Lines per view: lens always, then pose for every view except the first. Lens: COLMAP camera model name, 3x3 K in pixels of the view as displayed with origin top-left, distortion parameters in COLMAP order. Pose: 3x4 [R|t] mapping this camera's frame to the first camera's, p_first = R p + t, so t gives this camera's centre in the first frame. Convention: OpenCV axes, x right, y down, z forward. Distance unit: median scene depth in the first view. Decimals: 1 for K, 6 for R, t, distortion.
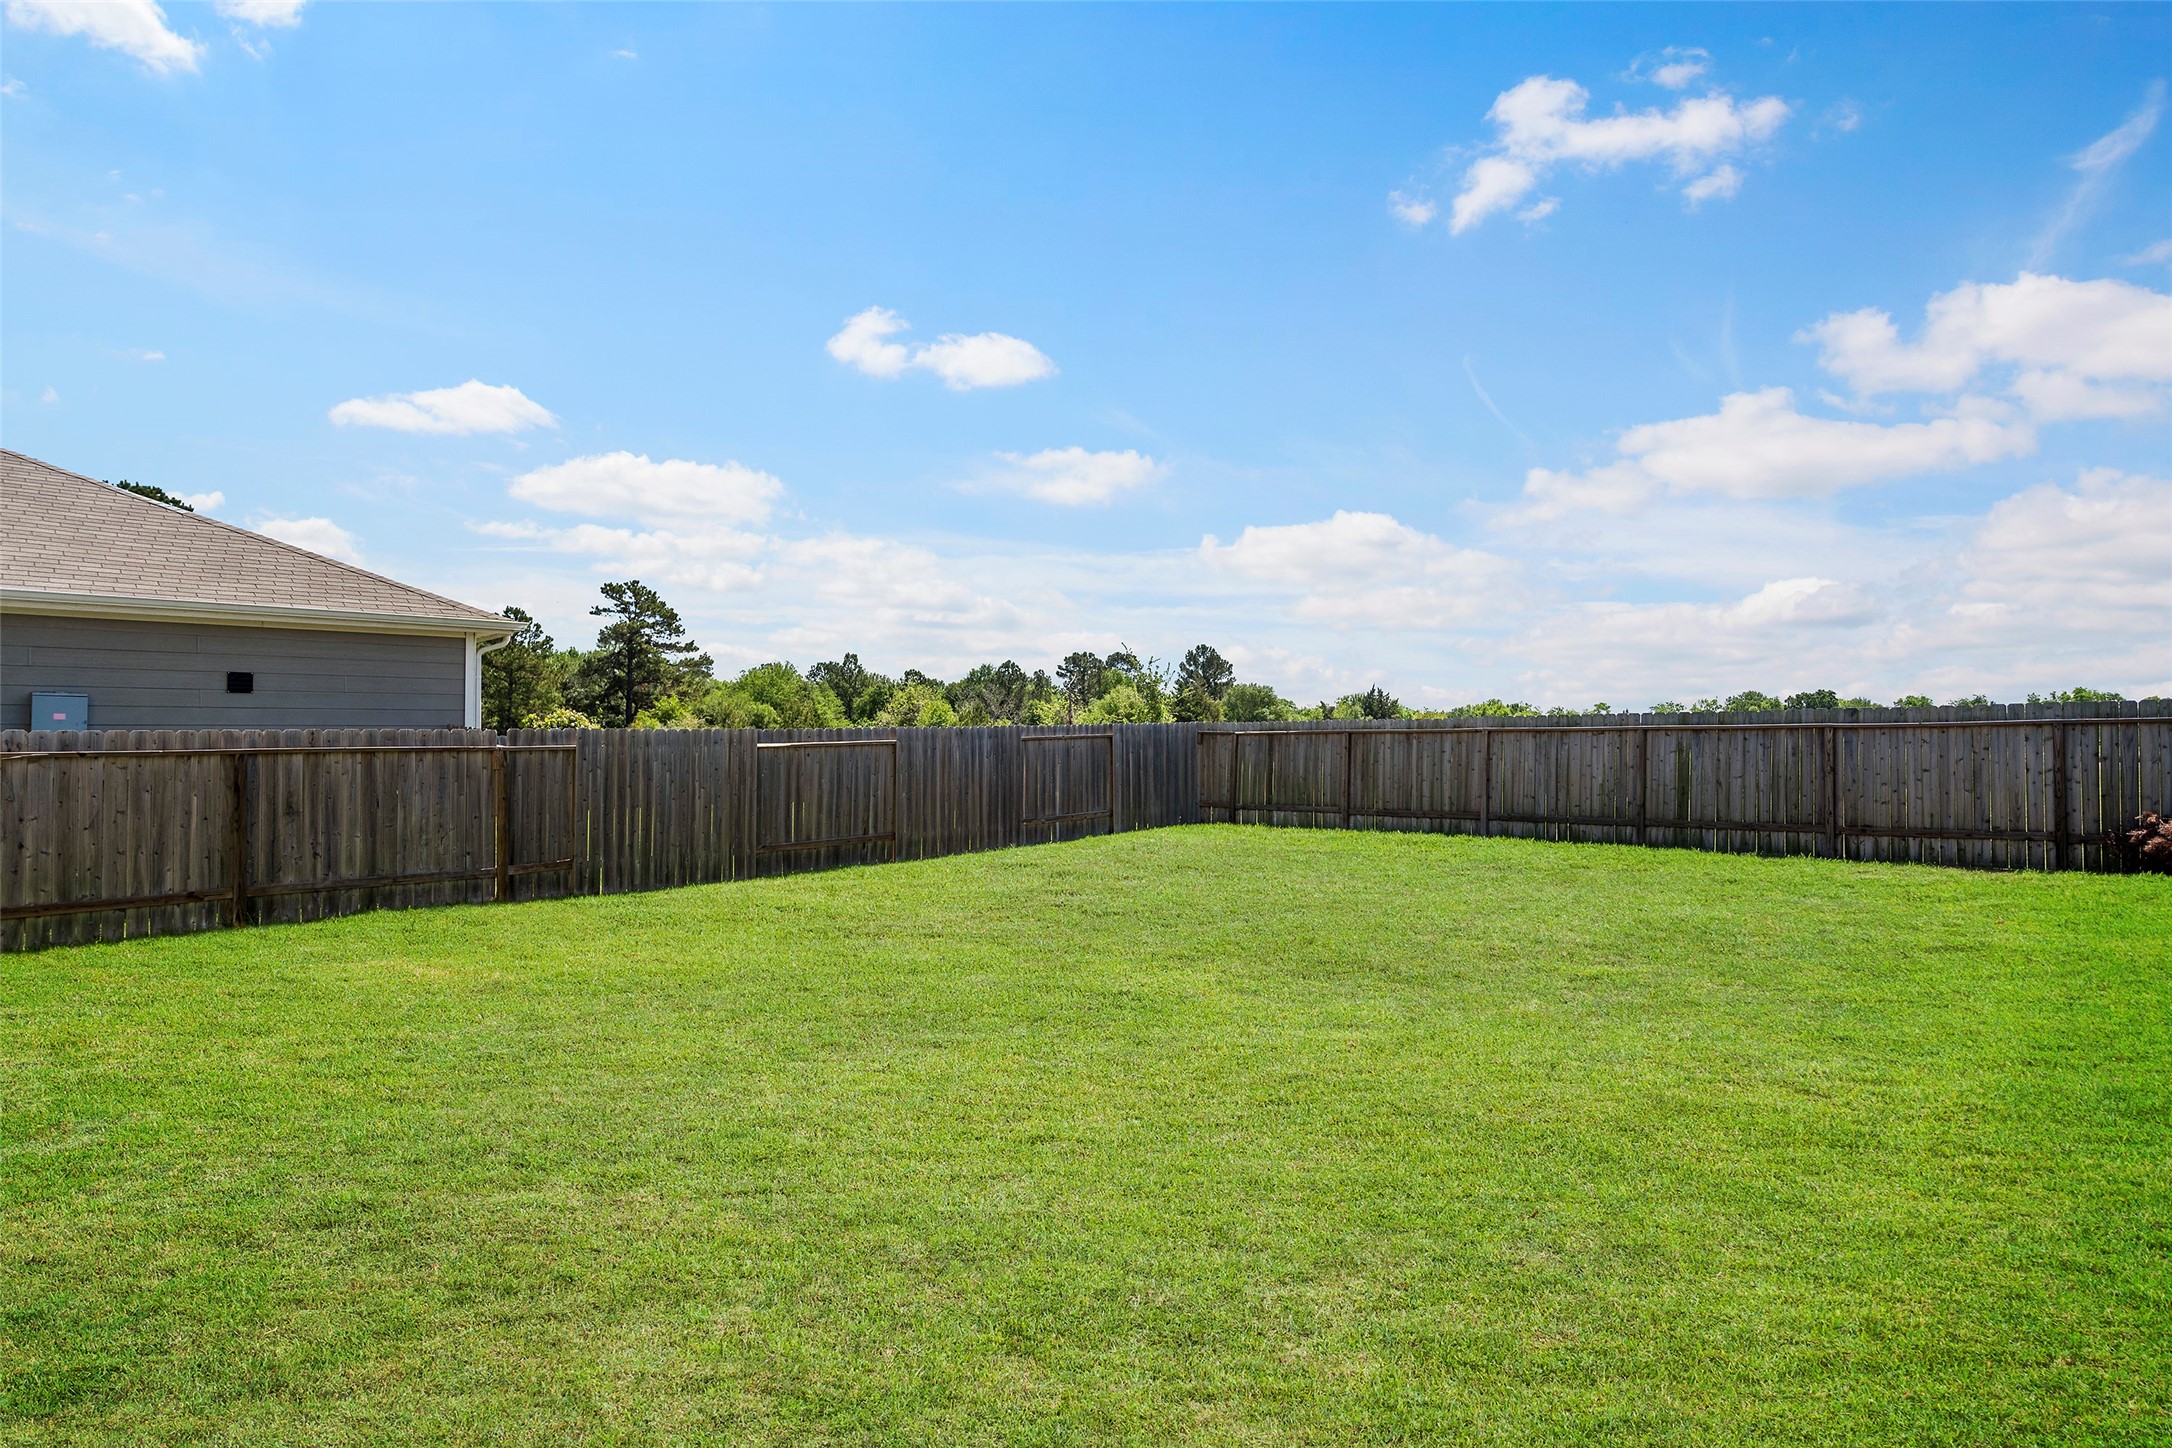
lens RADIAL K [[1125.8, 0, 1084.6], [0, 1125.8, 720.0], [0, 0, 1]] dist [-0.003794, -0.000415]
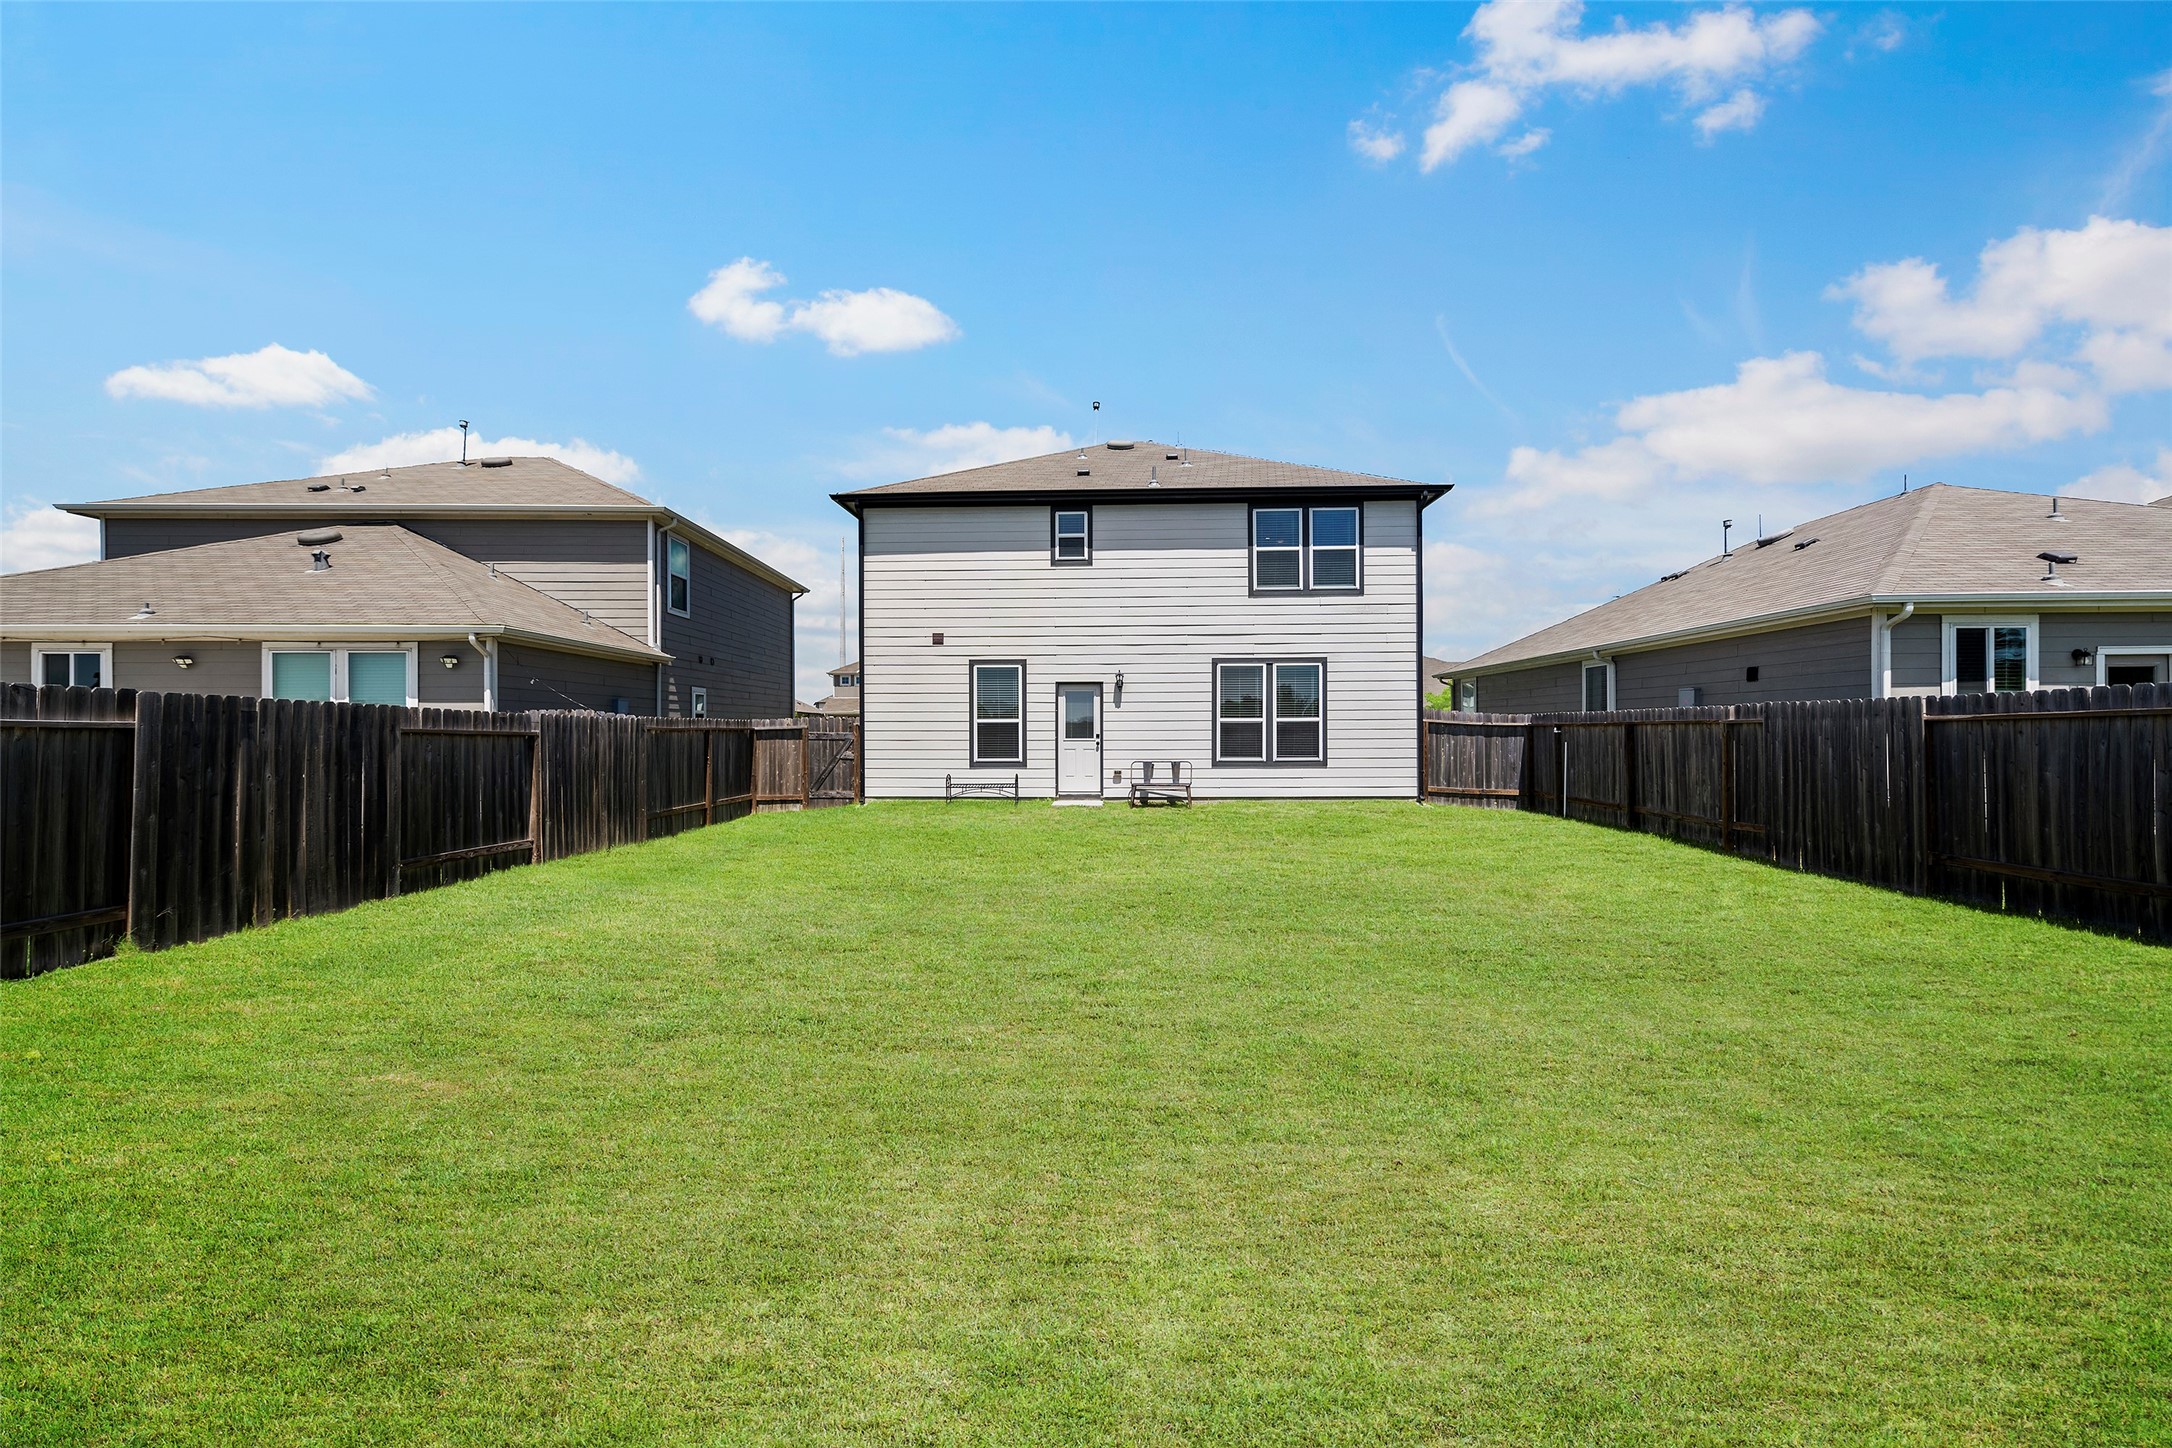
lens RADIAL K [[875.9, 0, 1085.9], [0, 875.9, 725.0], [0, 0, 1]] dist [-0.001908, -0.000094]
pose [[0.996093, -0.001273, 0.088299, 0.013772], [0.002262, 0.999936, -0.011097, -0.006477], [-0.088279, 0.011253, 0.996032, 0.379468]]
